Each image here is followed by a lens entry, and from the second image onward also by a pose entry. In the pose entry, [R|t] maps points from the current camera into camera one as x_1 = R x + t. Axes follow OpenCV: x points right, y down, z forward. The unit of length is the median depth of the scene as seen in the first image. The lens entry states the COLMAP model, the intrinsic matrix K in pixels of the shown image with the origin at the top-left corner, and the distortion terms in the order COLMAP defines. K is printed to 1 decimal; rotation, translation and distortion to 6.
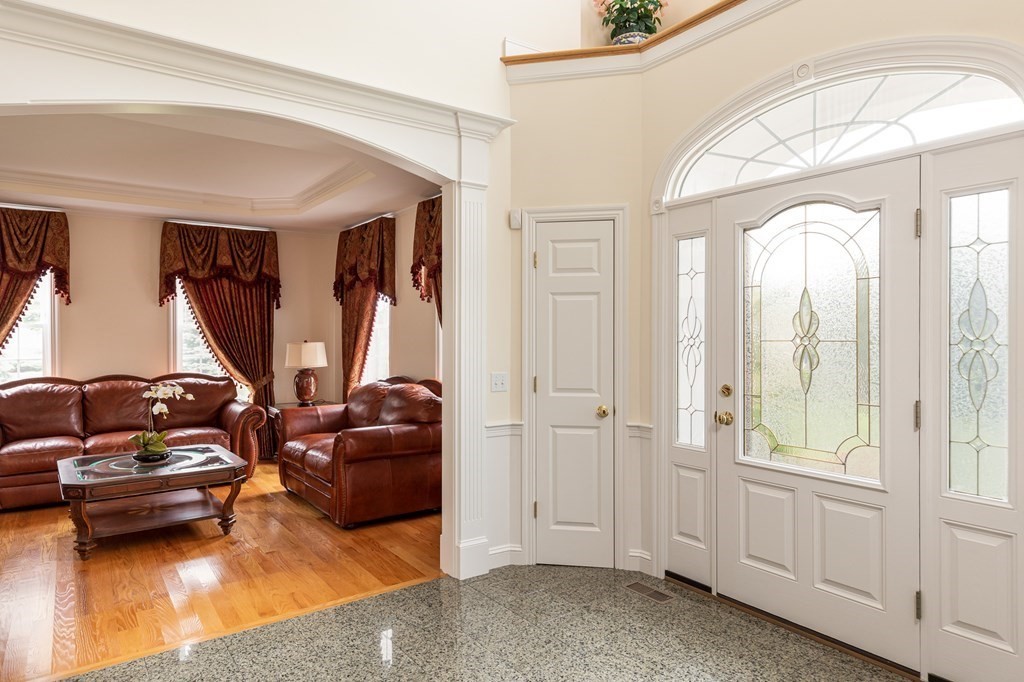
lens RADIAL K [[599.0, 0, 508.6], [0, 599.0, 337.7], [0, 0, 1]] dist [0.006714, -0.000001]
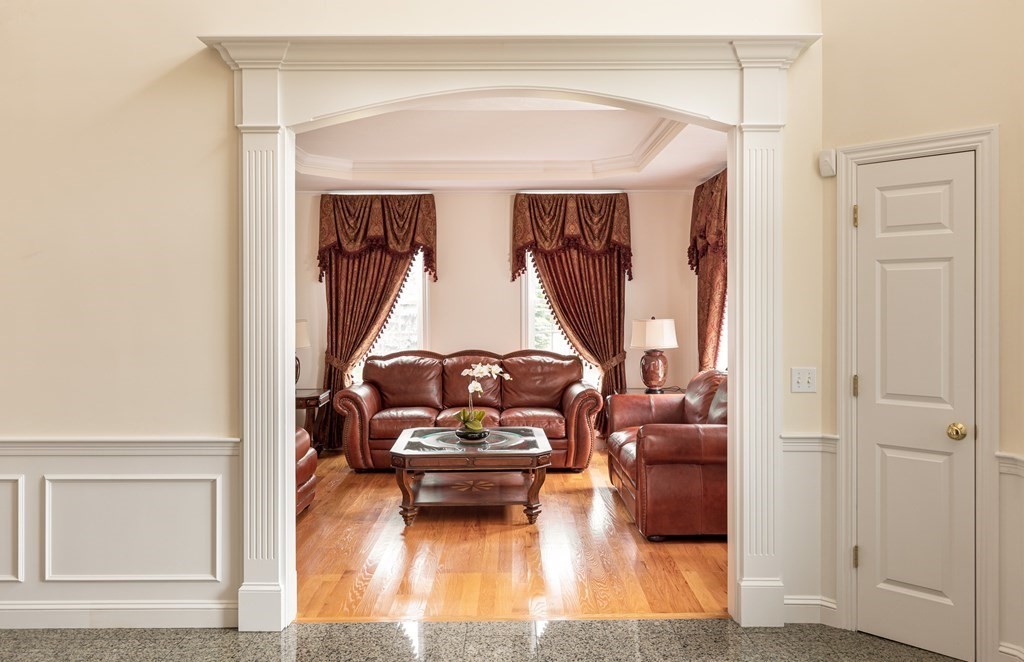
lens RADIAL K [[739.6, 0, 521.7], [0, 739.6, 307.6], [0, 0, 1]] dist [-0.000605, -0.000085]
pose [[0.833469, 0.000650, -0.552566, 0.160650], [-0.001416, 0.999999, -0.000960, -0.013111], [0.552564, 0.001582, 0.833469, 0.014879]]
